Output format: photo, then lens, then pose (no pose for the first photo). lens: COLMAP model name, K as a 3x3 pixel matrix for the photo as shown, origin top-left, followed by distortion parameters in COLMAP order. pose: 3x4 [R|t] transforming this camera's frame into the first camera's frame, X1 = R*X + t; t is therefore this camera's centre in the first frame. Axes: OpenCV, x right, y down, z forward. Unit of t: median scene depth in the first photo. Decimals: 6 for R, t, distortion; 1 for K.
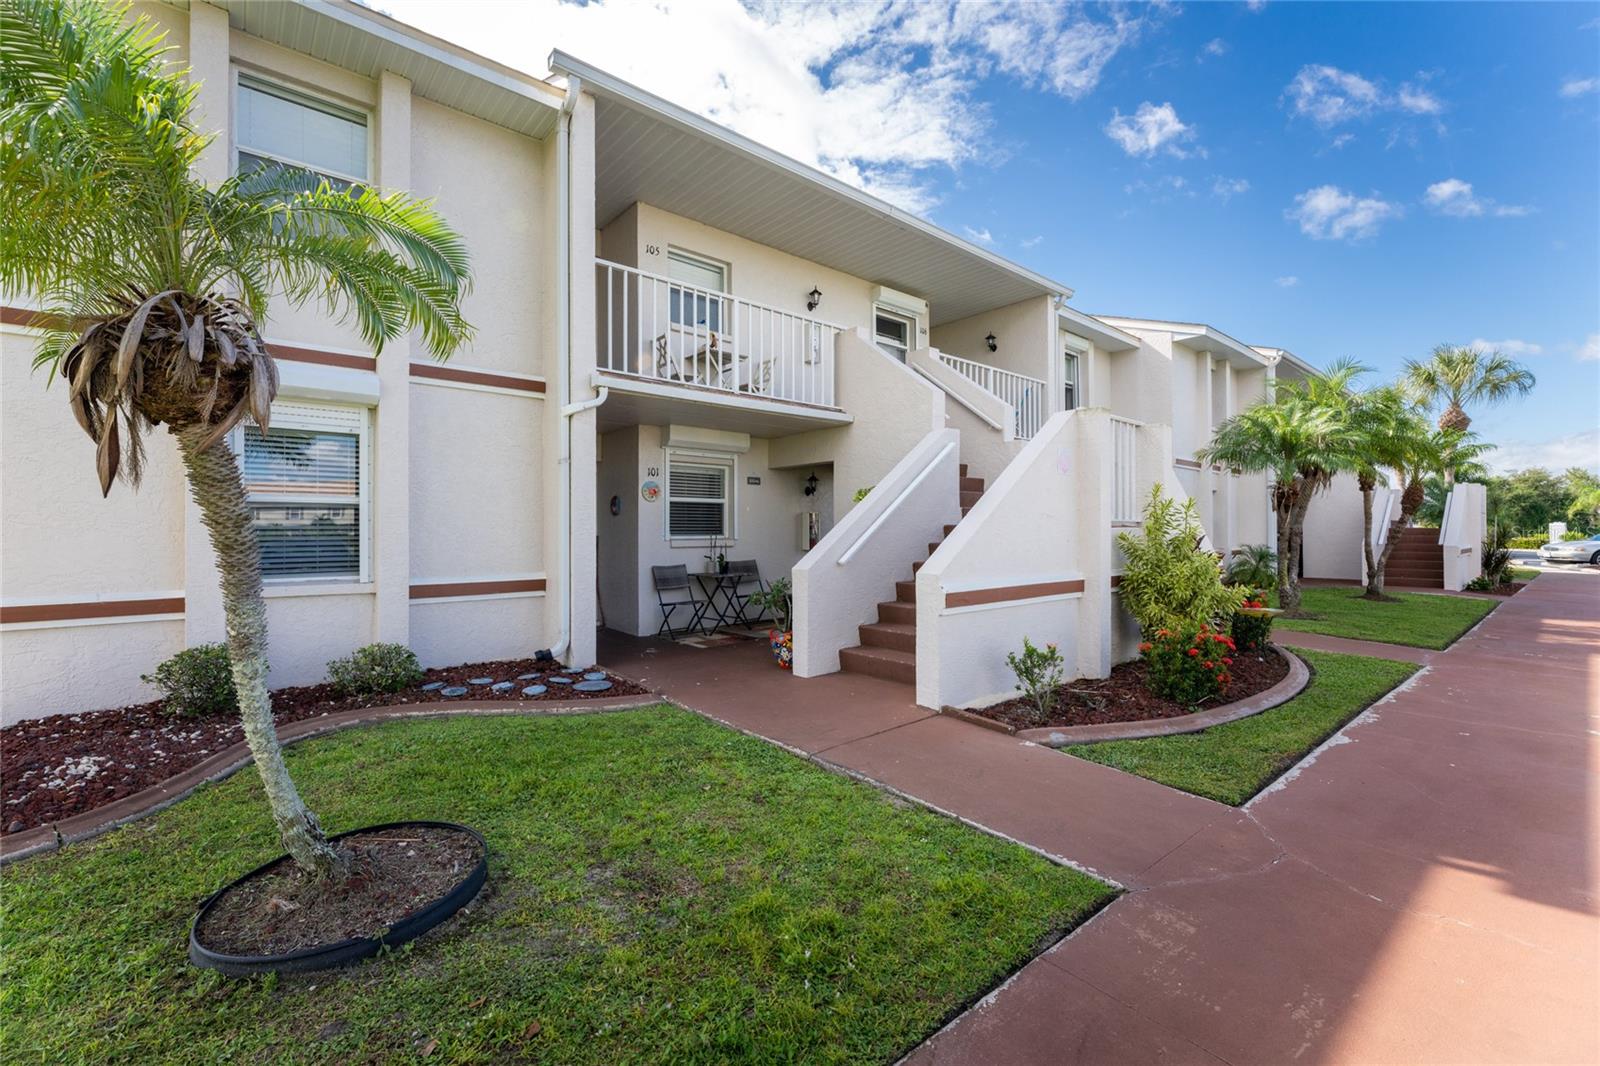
lens RADIAL K [[677.5, 0, 797.8], [0, 677.5, 528.1], [0, 0, 1]] dist [0.007645, 0.000488]
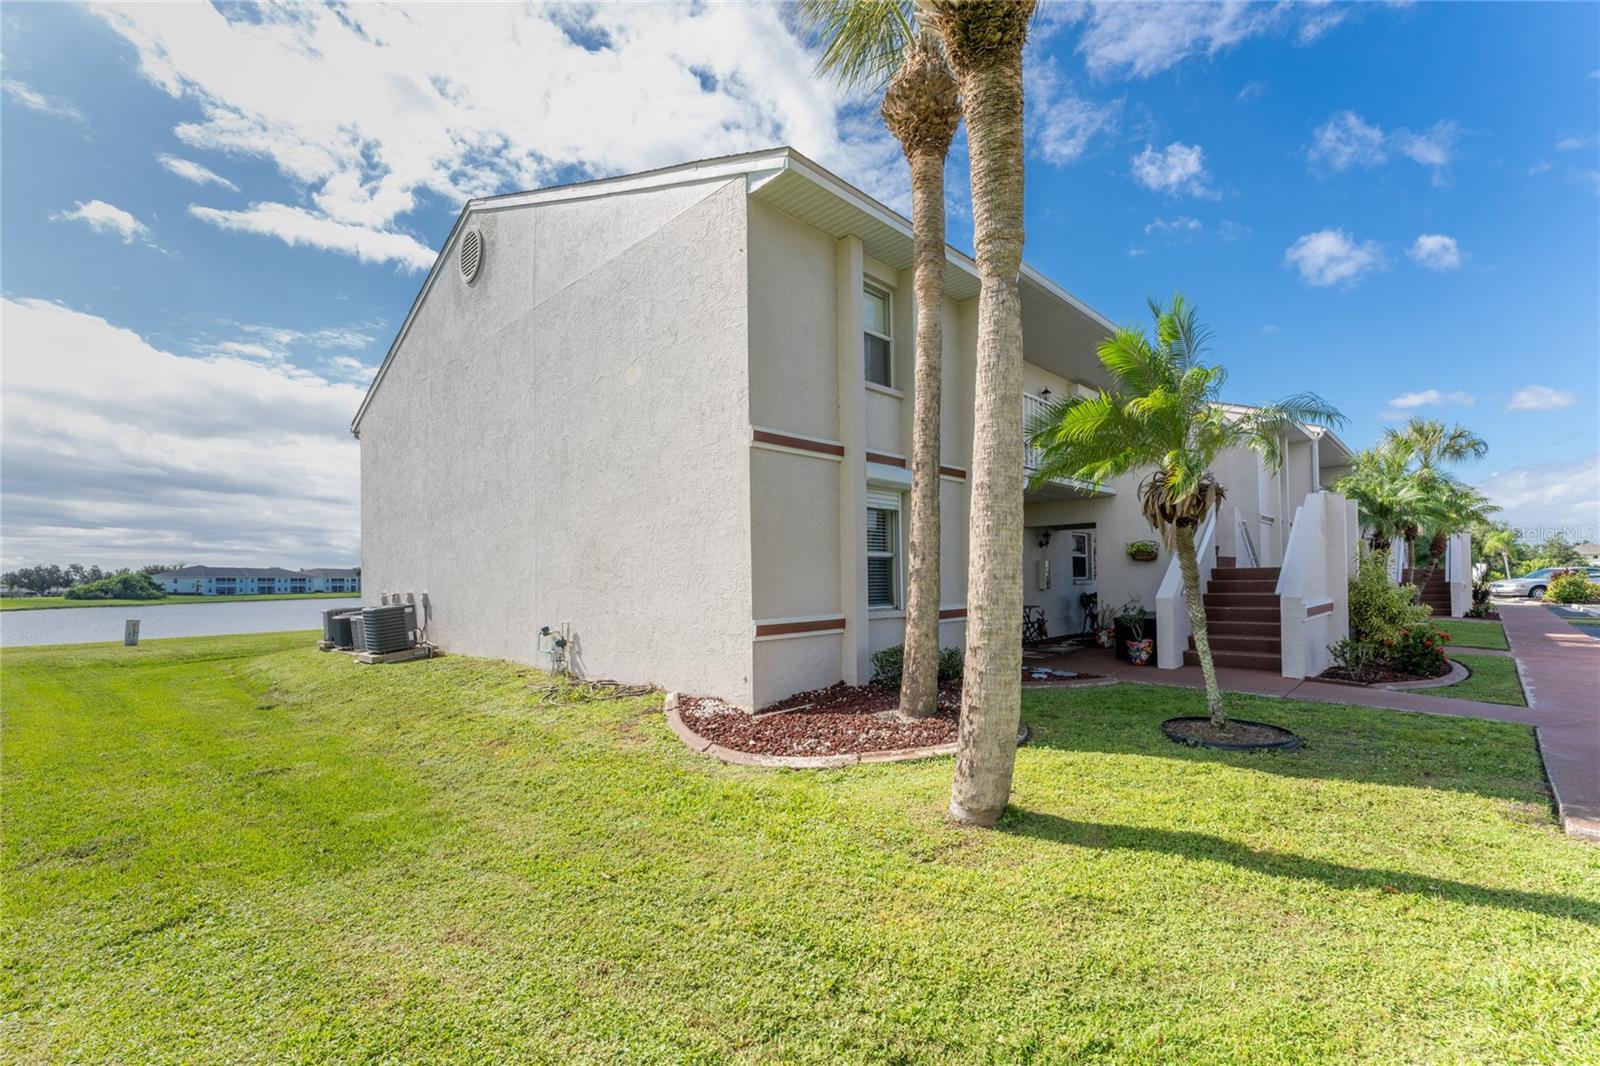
lens RADIAL K [[677.5, 0, 829.9], [0, 677.5, 587.2], [0, 0, 1]] dist [0.007645, 0.000488]
pose [[0.995649, -0.010122, 0.092628, -0.195526], [0.008587, 0.999819, 0.016958, 0.000975], [-0.092783, -0.016089, 0.995556, -0.098893]]
